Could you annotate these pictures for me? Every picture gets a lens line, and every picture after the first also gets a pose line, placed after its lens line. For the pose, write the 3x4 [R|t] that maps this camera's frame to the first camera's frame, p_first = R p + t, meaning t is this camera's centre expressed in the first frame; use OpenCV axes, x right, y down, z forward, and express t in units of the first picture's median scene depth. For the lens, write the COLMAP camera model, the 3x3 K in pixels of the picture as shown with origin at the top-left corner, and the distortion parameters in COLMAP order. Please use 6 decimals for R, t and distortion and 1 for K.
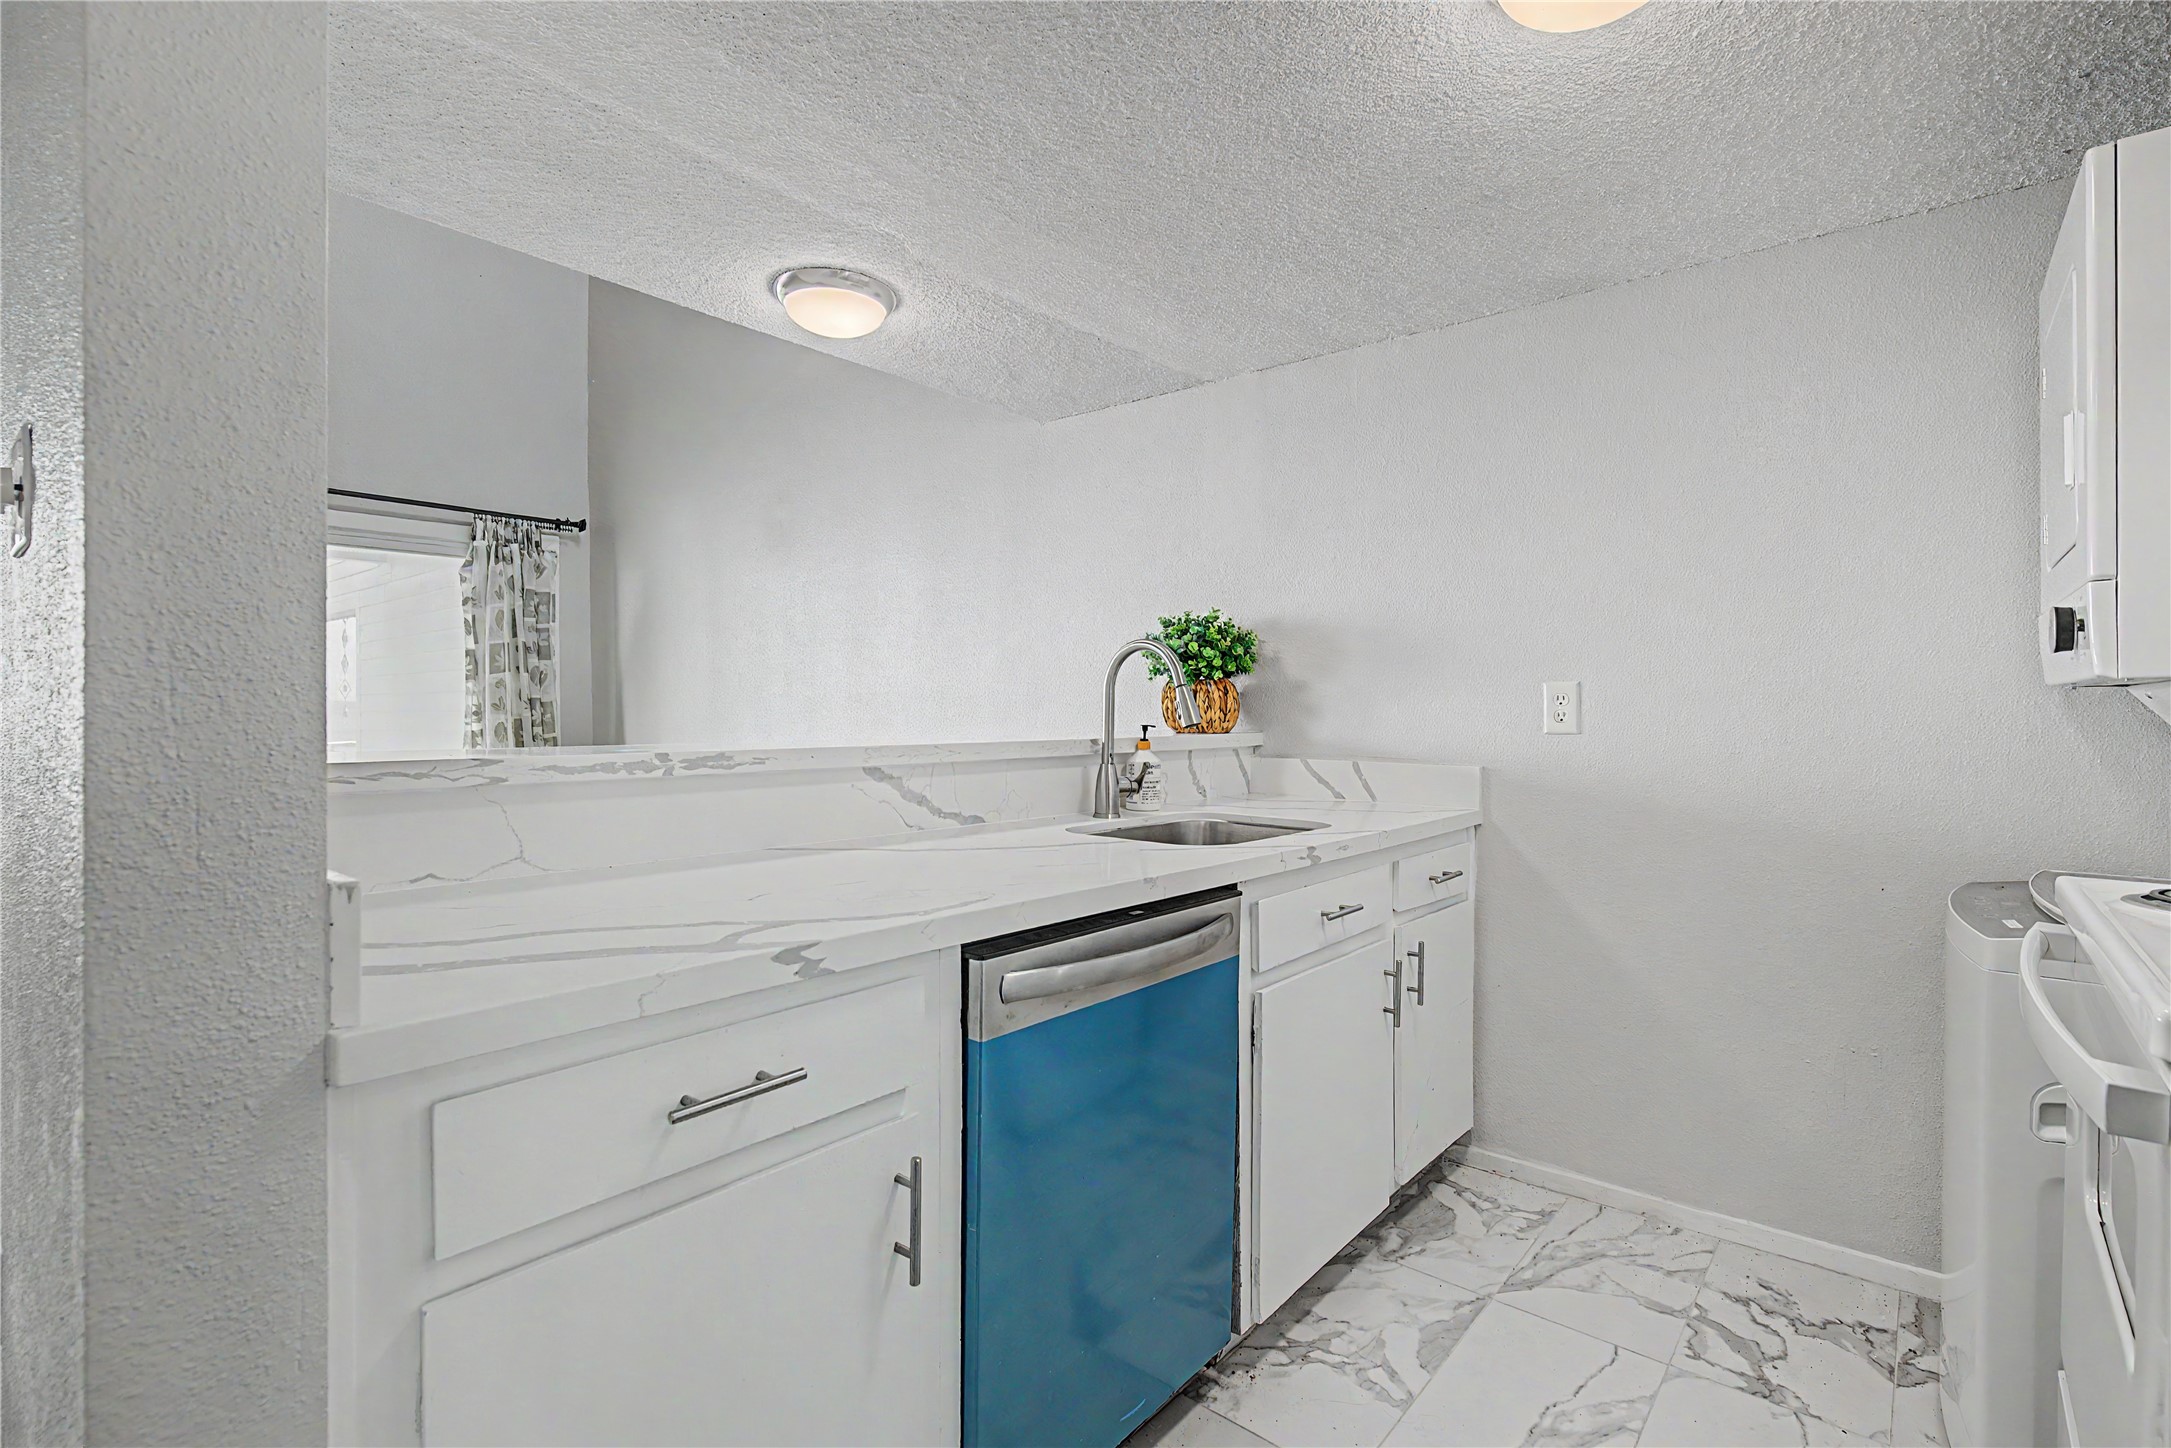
lens RADIAL K [[985.0, 0, 1074.4], [0, 985.0, 713.1], [0, 0, 1]] dist [-0.002904, 0.000432]
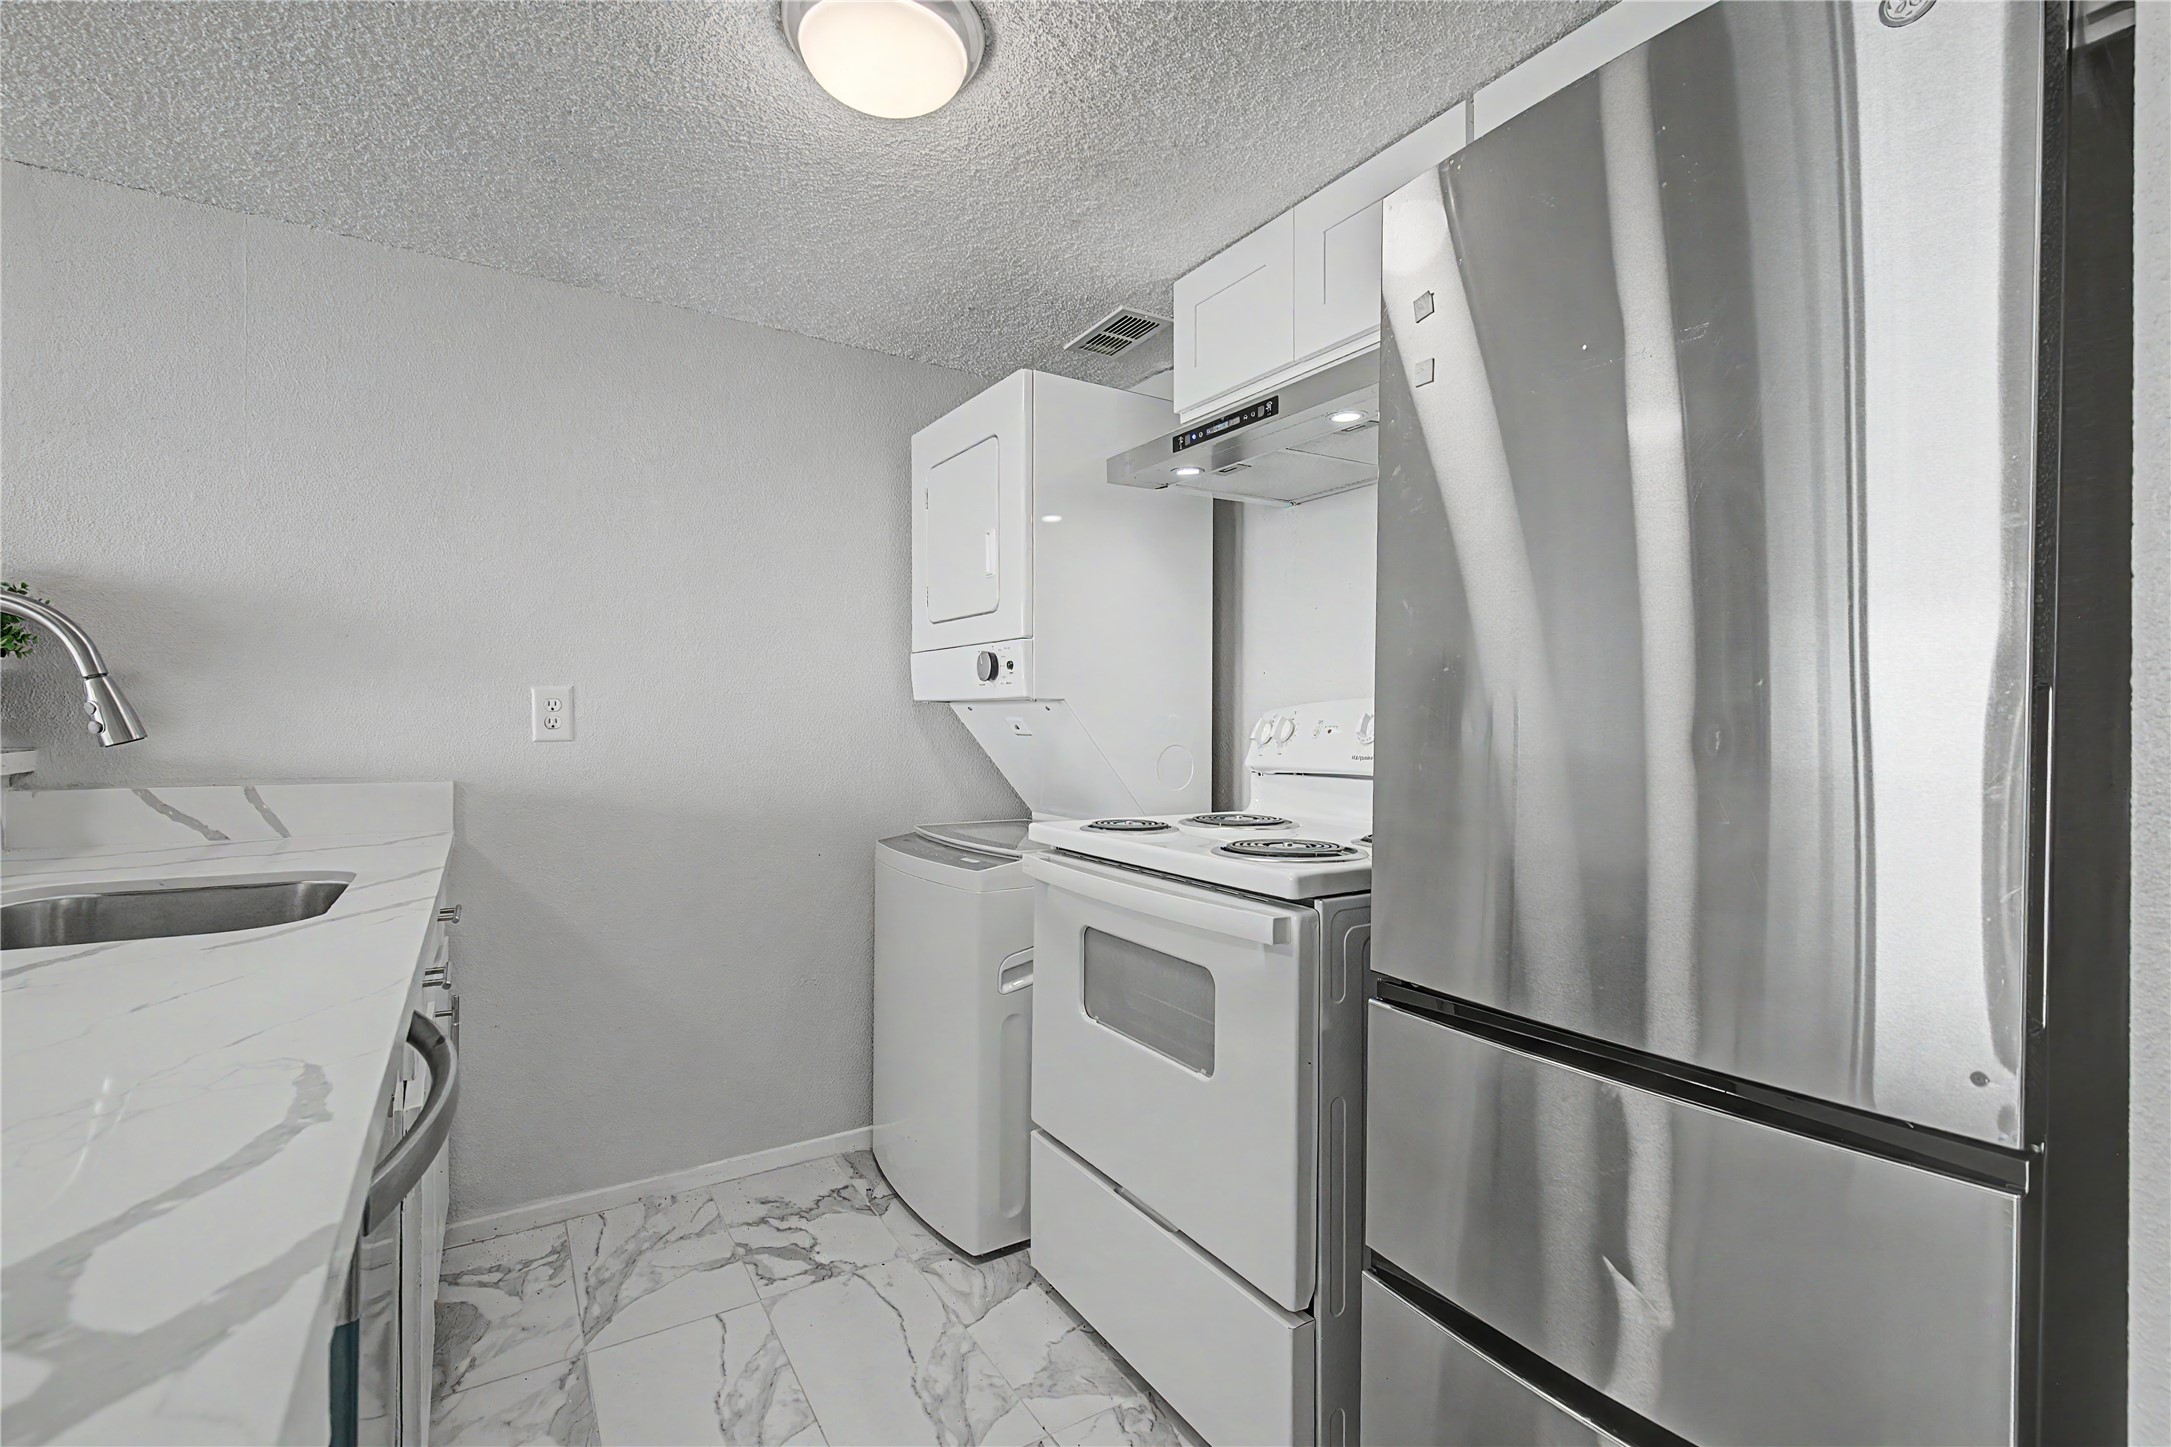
lens RADIAL K [[985.0, 0, 1080.2], [0, 985.0, 721.2], [0, 0, 1]] dist [-0.002904, 0.000432]
pose [[0.302398, -0.004929, 0.953169, -0.294108], [0.000141, 0.999987, 0.005127, -0.003315], [-0.953182, -0.001416, 0.302395, 0.262028]]
